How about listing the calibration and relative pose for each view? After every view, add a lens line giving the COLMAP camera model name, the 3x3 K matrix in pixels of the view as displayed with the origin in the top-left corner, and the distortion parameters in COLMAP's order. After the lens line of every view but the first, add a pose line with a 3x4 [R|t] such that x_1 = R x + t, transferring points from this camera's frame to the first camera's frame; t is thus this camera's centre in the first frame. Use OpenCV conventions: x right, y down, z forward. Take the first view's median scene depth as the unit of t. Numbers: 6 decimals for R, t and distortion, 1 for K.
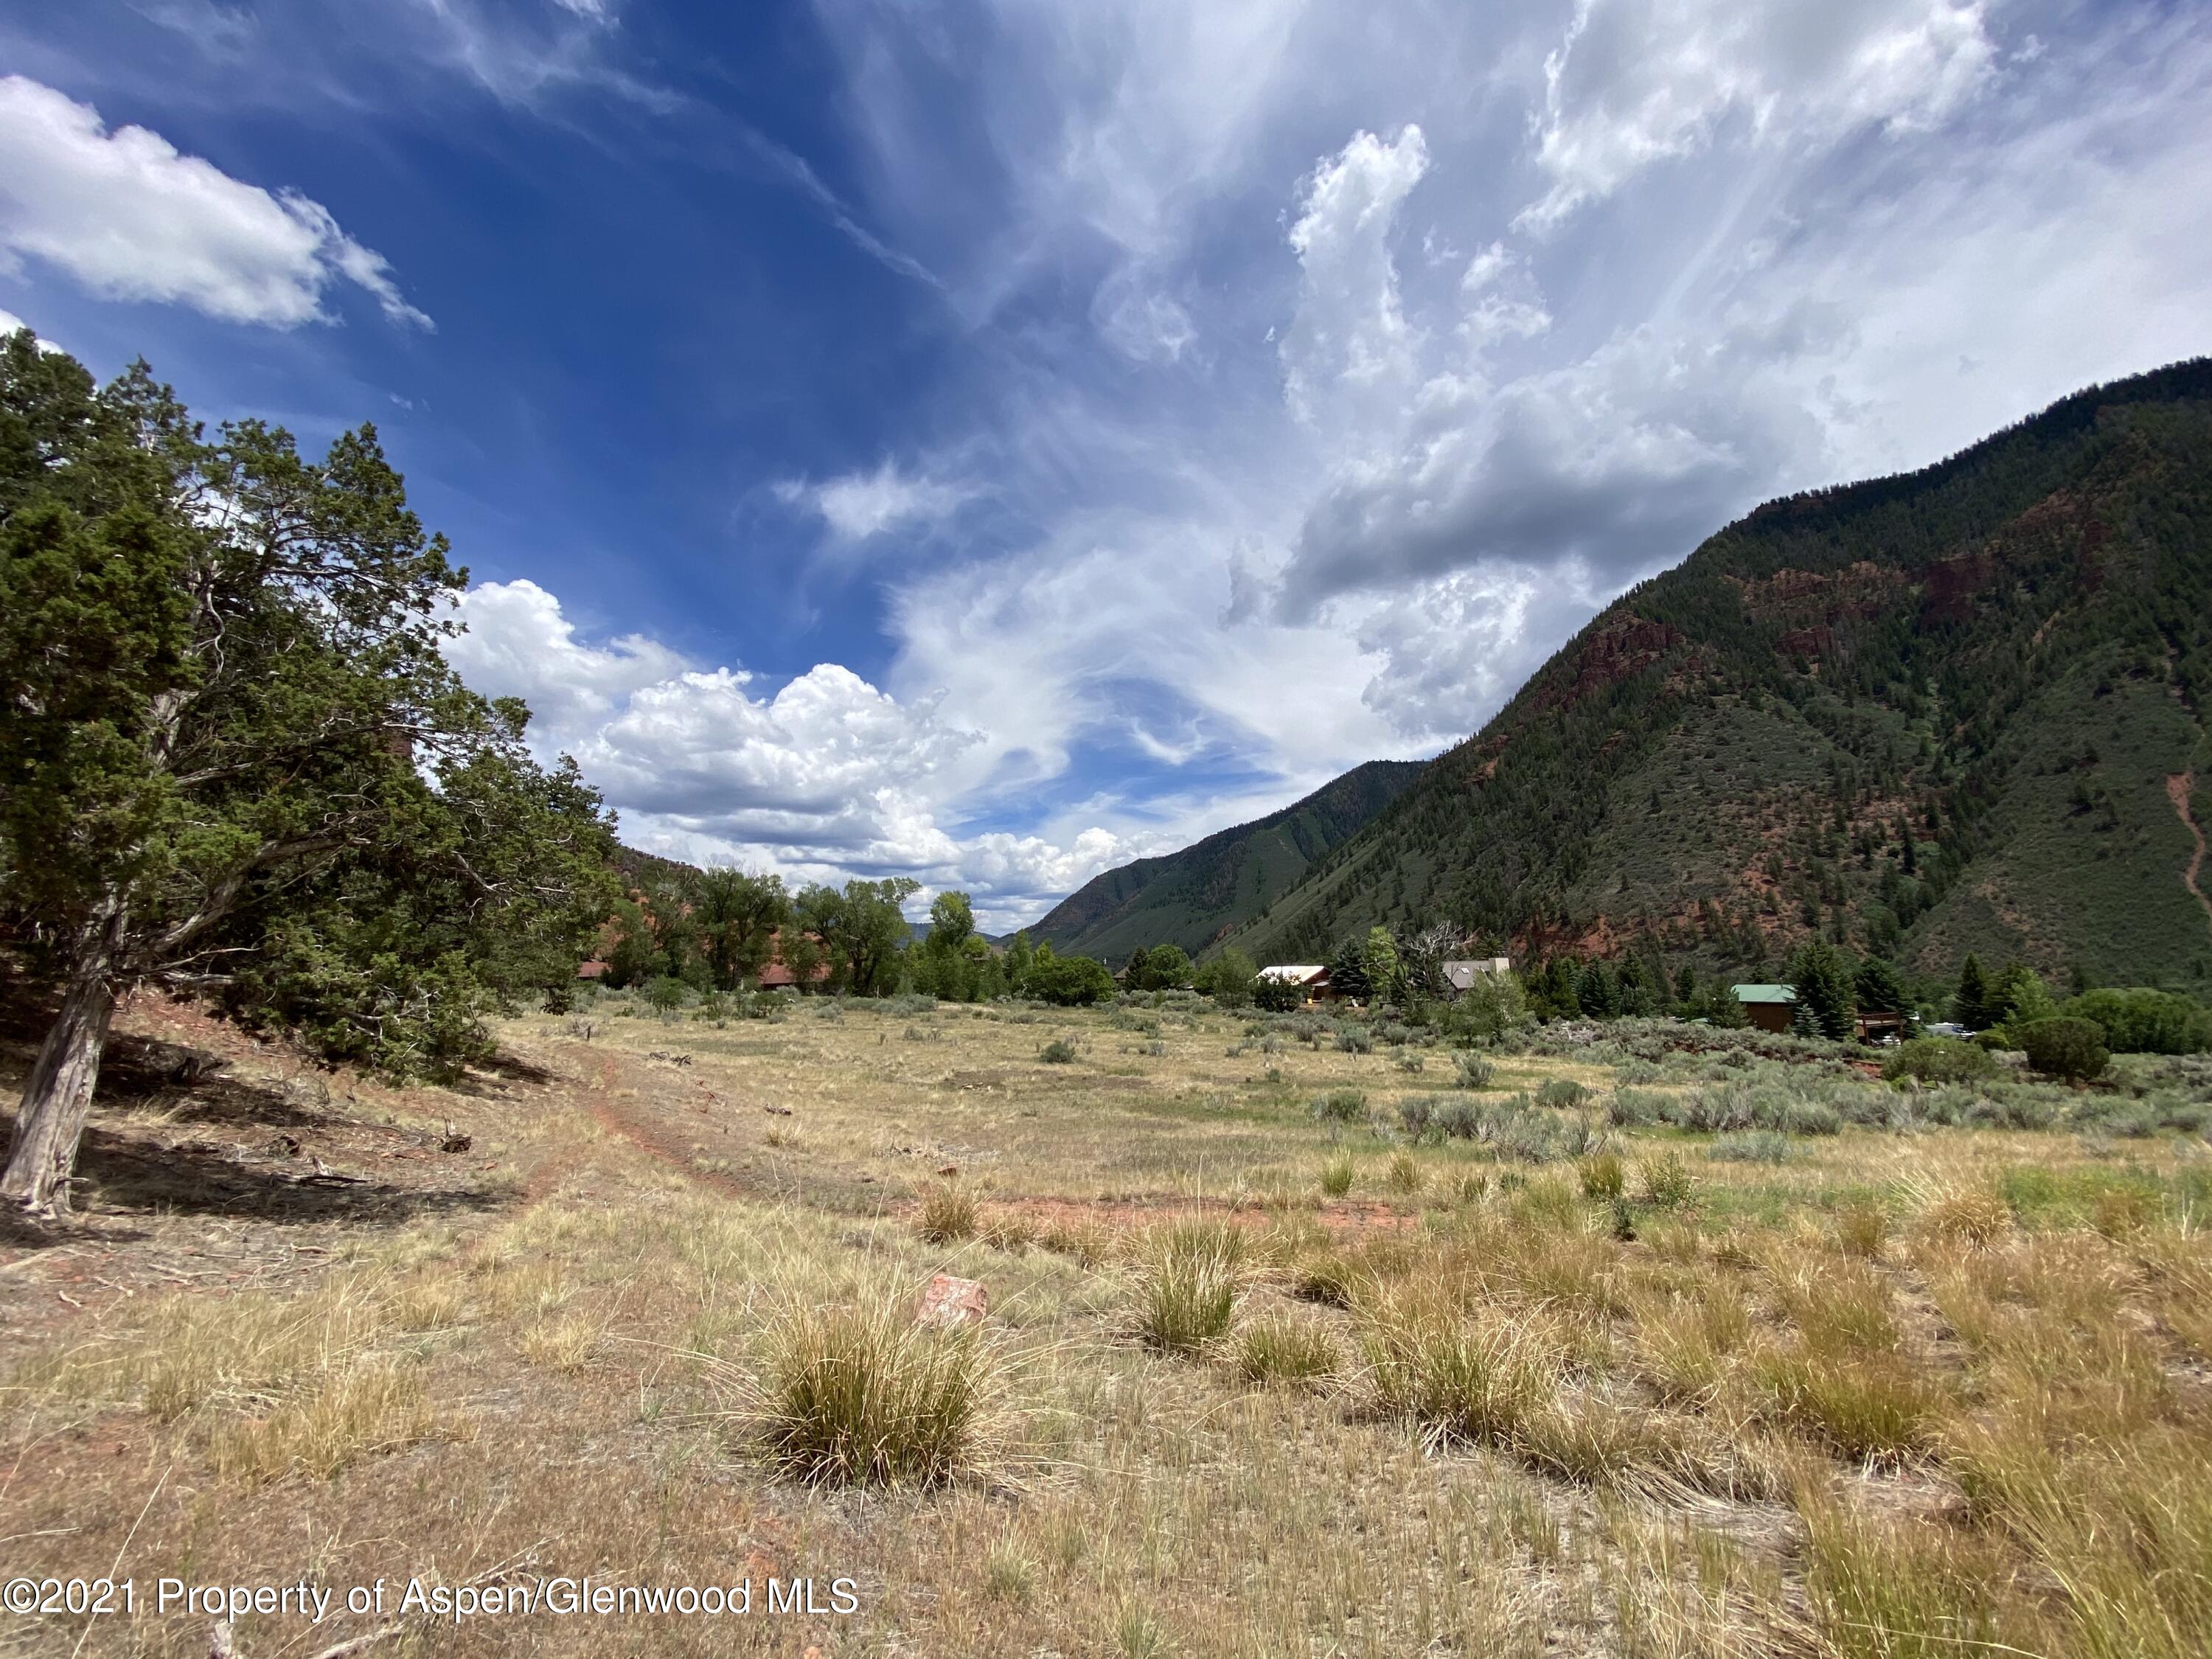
lens RADIAL K [[884.0, 0, 1104.1], [0, 884.0, 831.1], [0, 0, 1]] dist [0.016375, -0.018735]
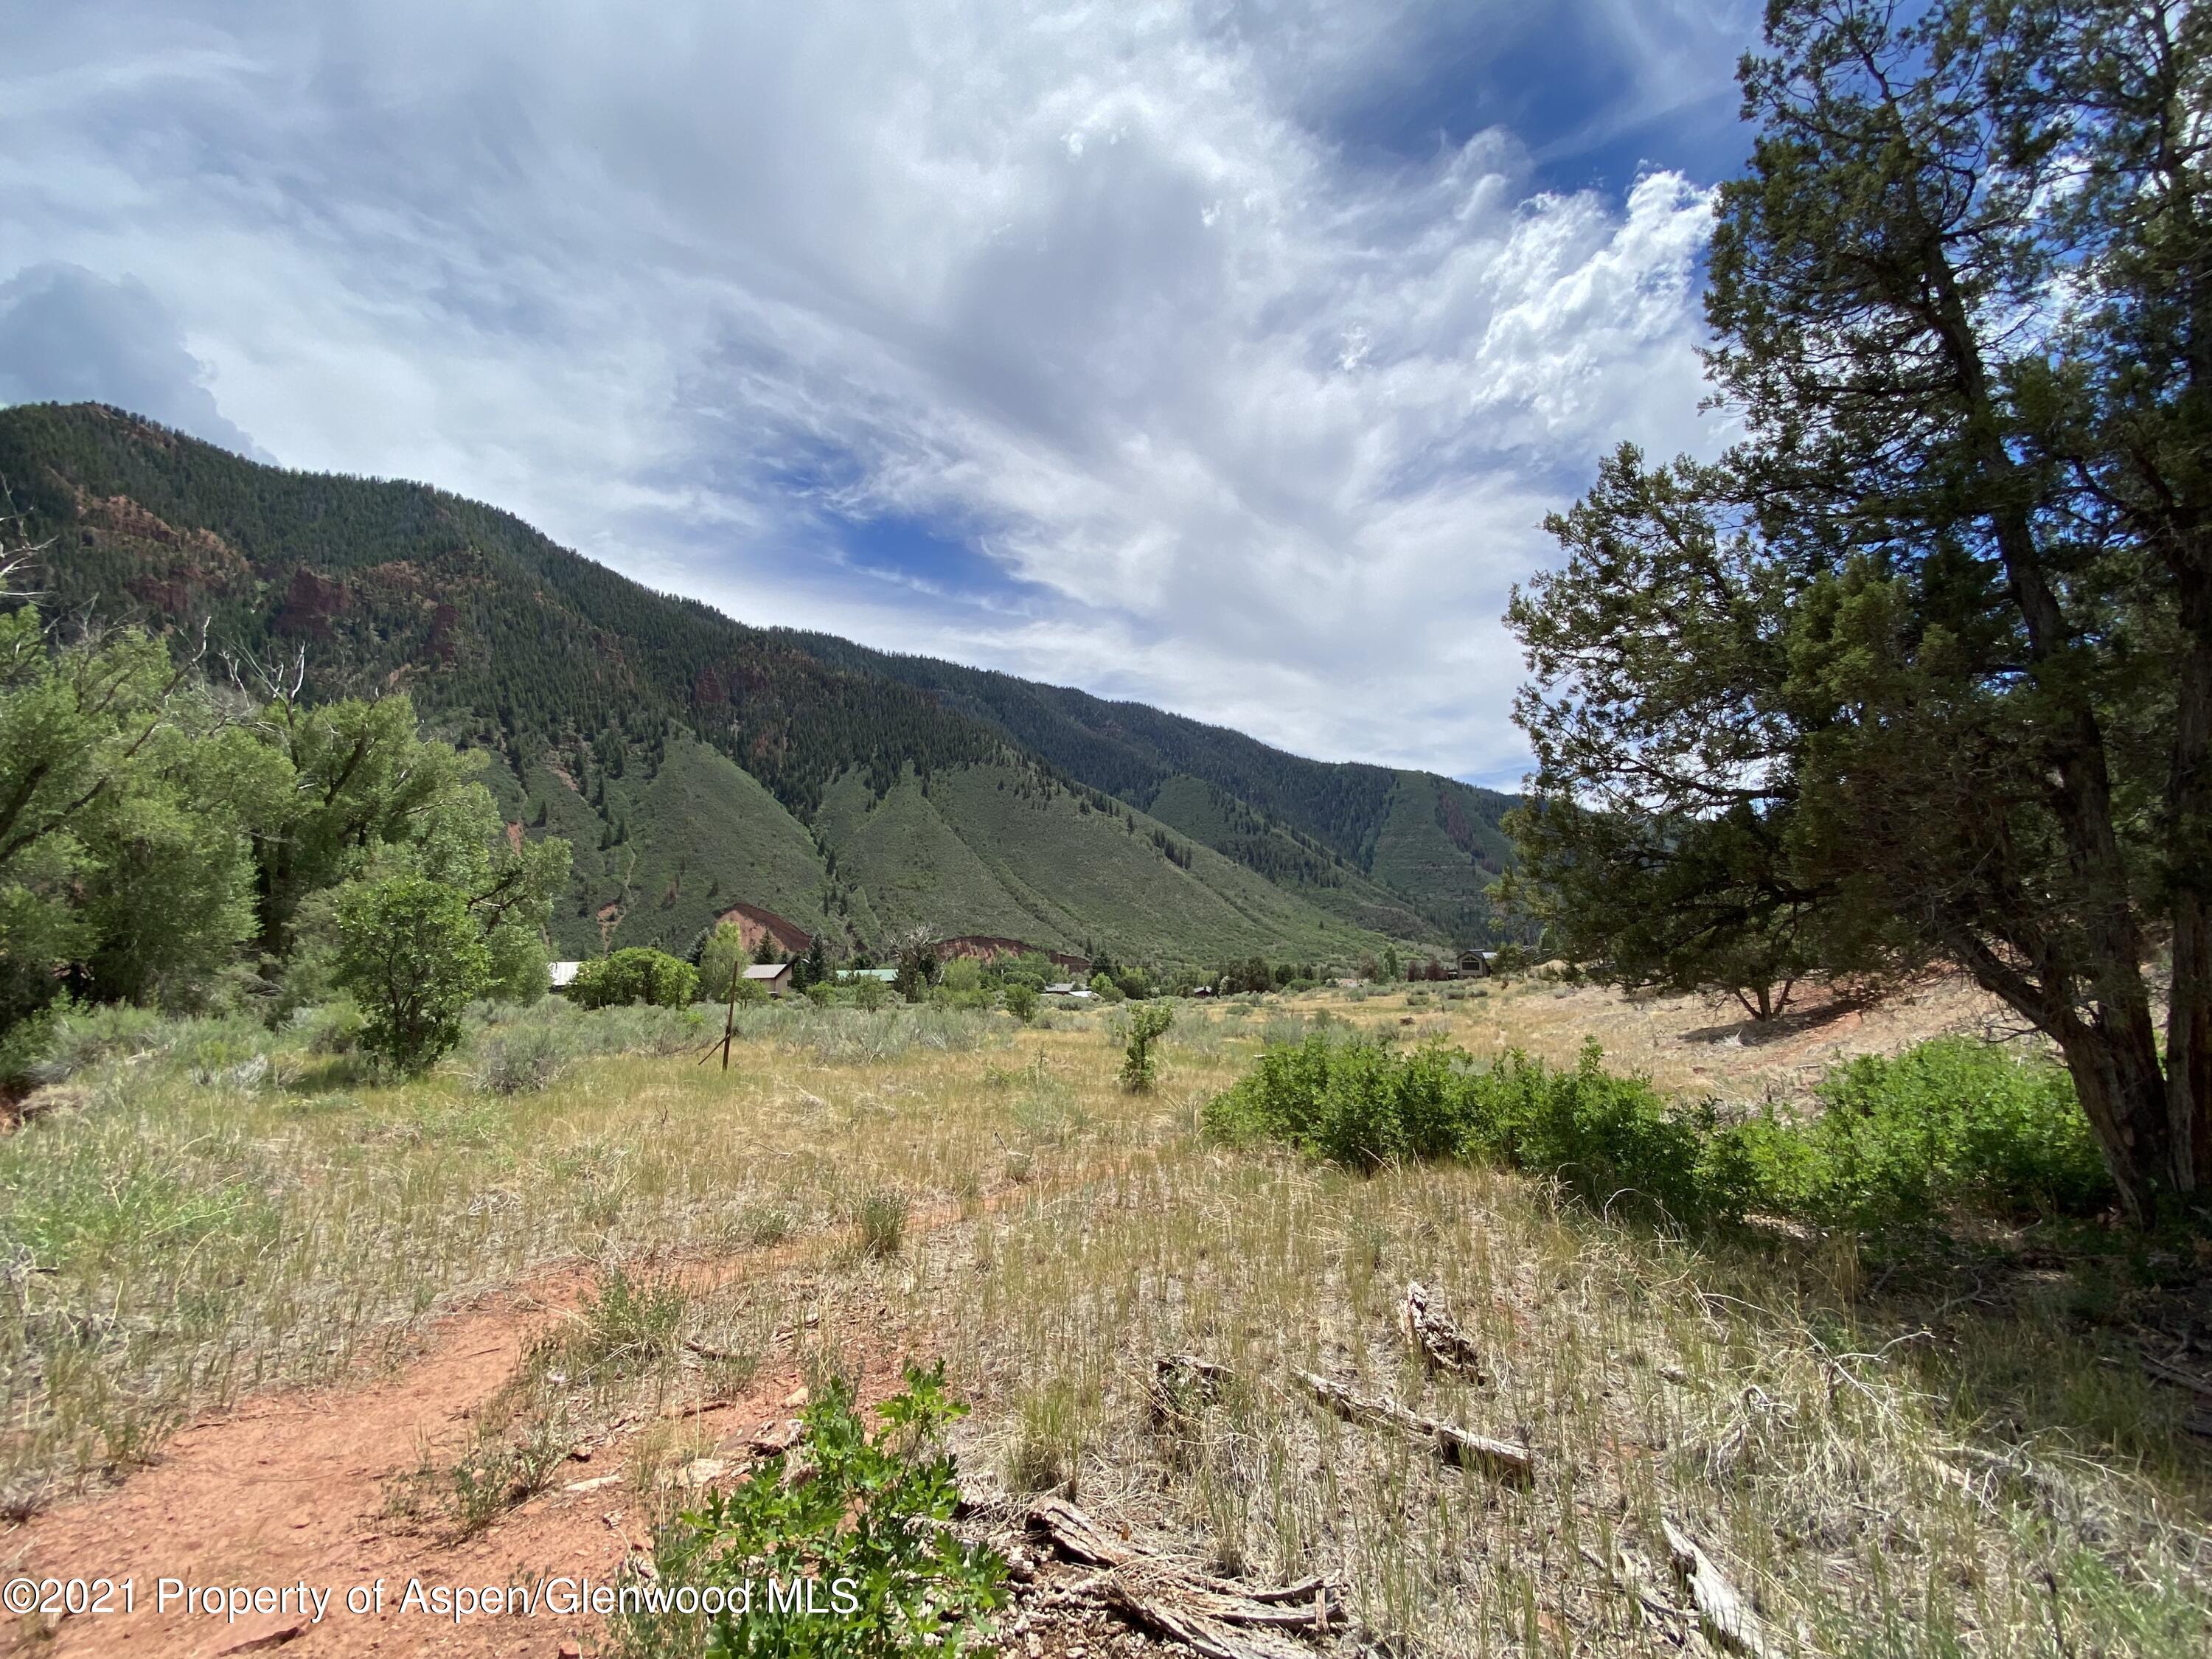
lens RADIAL K [[884.0, 0, 1116.9], [0, 884.0, 849.7], [0, 0, 1]] dist [0.016375, -0.018735]
pose [[-0.119182, 0.119596, 0.985643, -0.198091], [-0.140846, 0.980643, -0.136020, 0.026125], [-0.982832, -0.155035, -0.100031, 0.185185]]
